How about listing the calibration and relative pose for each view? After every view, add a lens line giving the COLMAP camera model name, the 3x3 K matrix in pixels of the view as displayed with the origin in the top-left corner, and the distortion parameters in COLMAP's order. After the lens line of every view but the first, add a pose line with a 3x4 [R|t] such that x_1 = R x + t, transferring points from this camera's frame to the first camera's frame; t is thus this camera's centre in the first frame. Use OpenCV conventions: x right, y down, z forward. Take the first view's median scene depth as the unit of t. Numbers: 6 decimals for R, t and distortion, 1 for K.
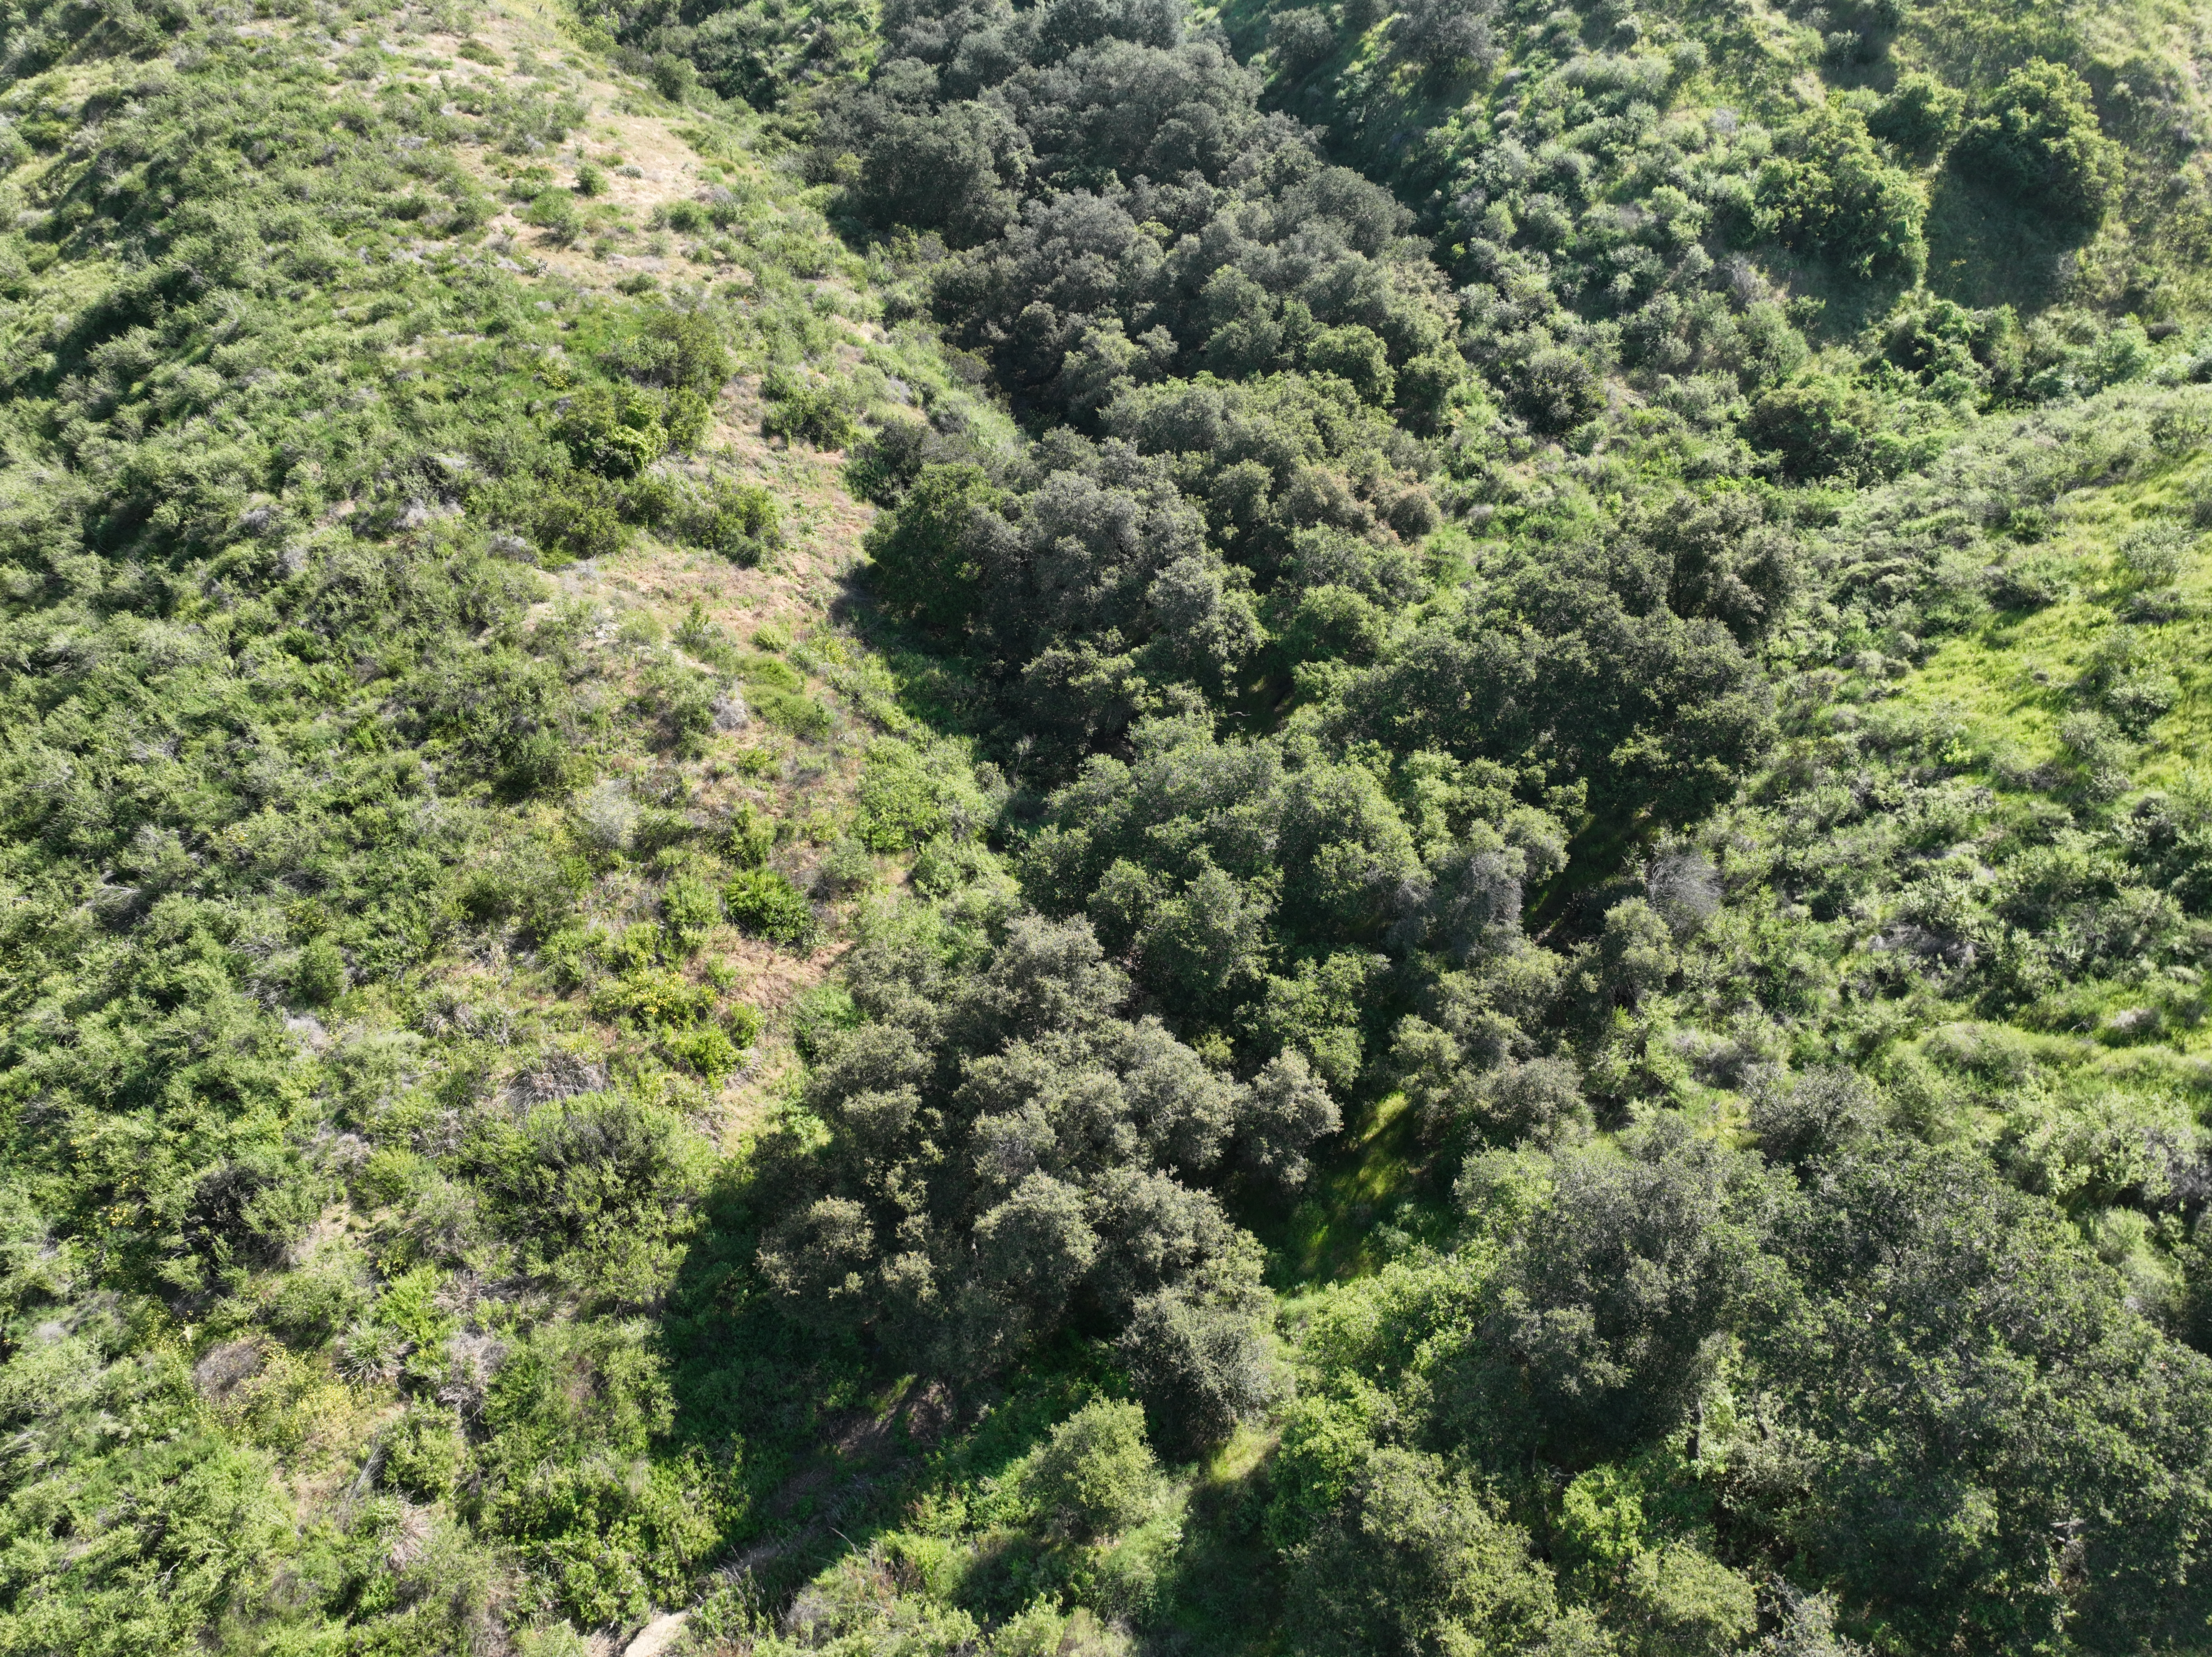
lens RADIAL K [[1549.1, 0, 1107.6], [0, 1549.1, 825.7], [0, 0, 1]] dist [-0.002152, 0.018278]
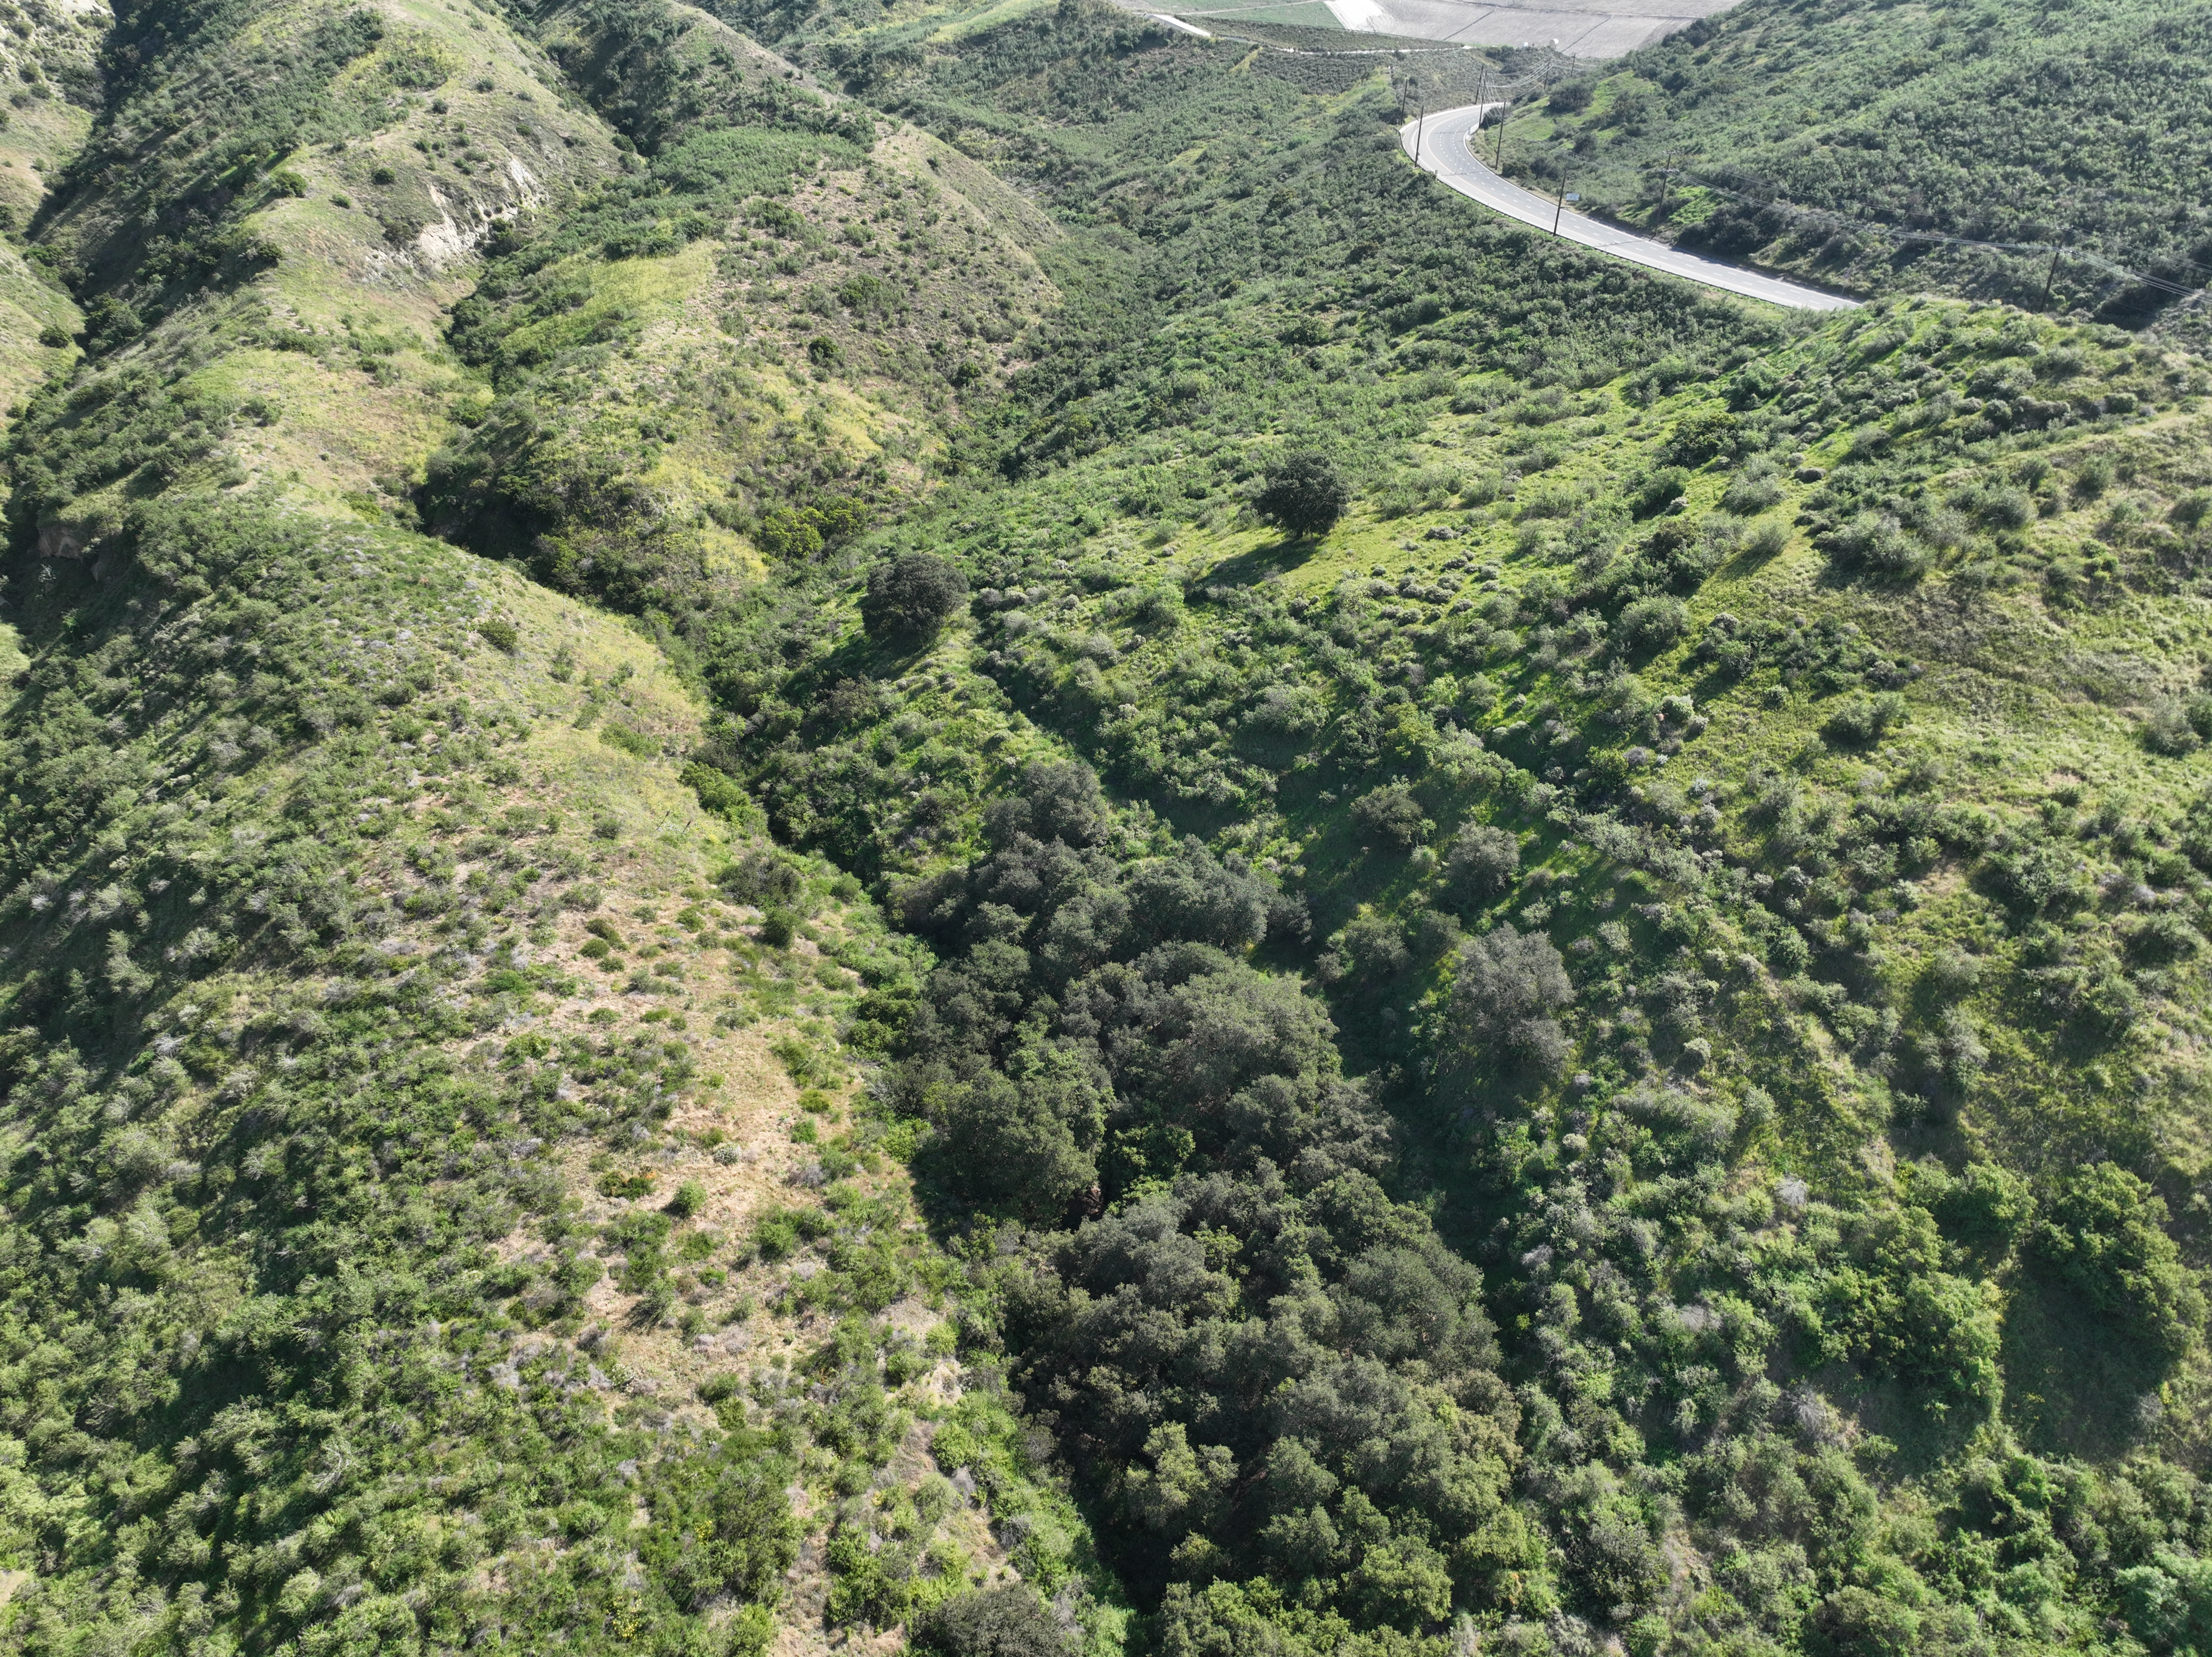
lens RADIAL K [[1553.7, 0, 1108.1], [0, 1553.7, 821.7], [0, 0, 1]] dist [0.005949, 0.009345]
pose [[0.997331, 0.036062, -0.063484, 0.010054], [-0.043767, 0.991255, -0.124489, -0.624133], [0.058440, 0.126936, 0.990188, -0.070025]]
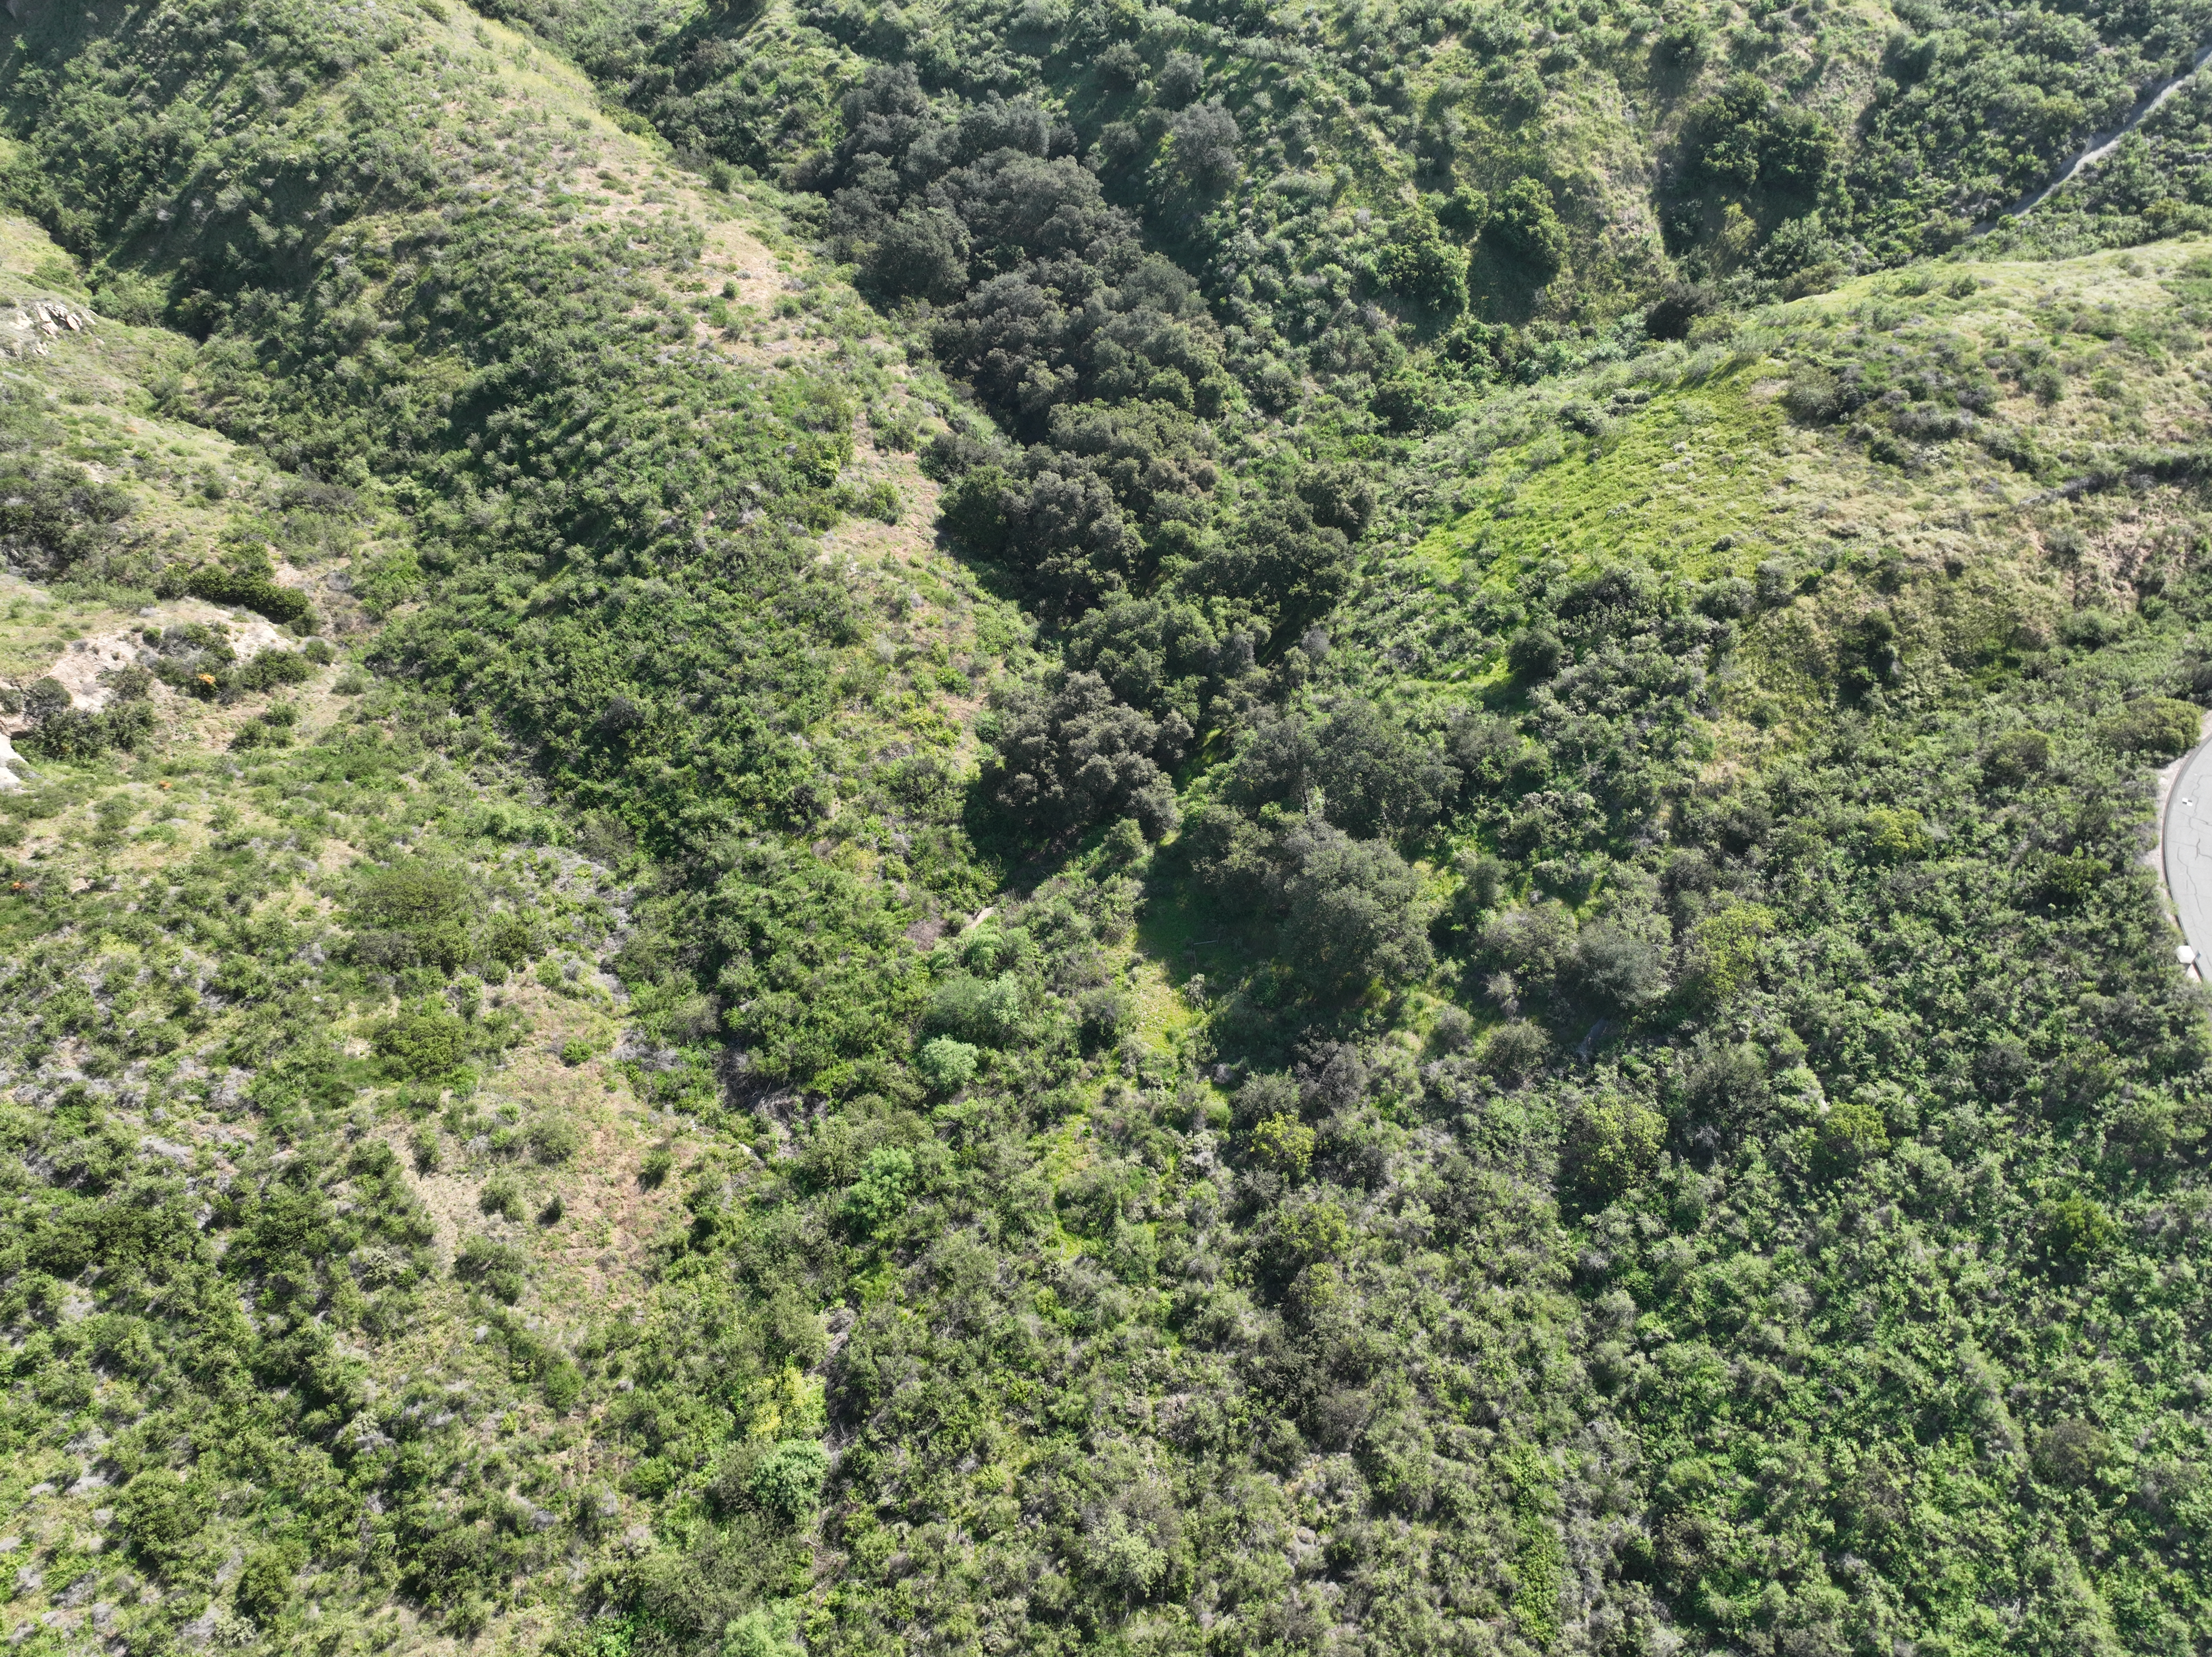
lens RADIAL K [[1549.1, 0, 1107.6], [0, 1549.1, 825.7], [0, 0, 1]] dist [-0.002152, 0.018278]
pose [[0.991138, -0.094091, 0.093773, -0.151991], [0.081589, 0.988251, 0.129240, -0.011475], [-0.104831, -0.120444, 0.987170, -0.952398]]
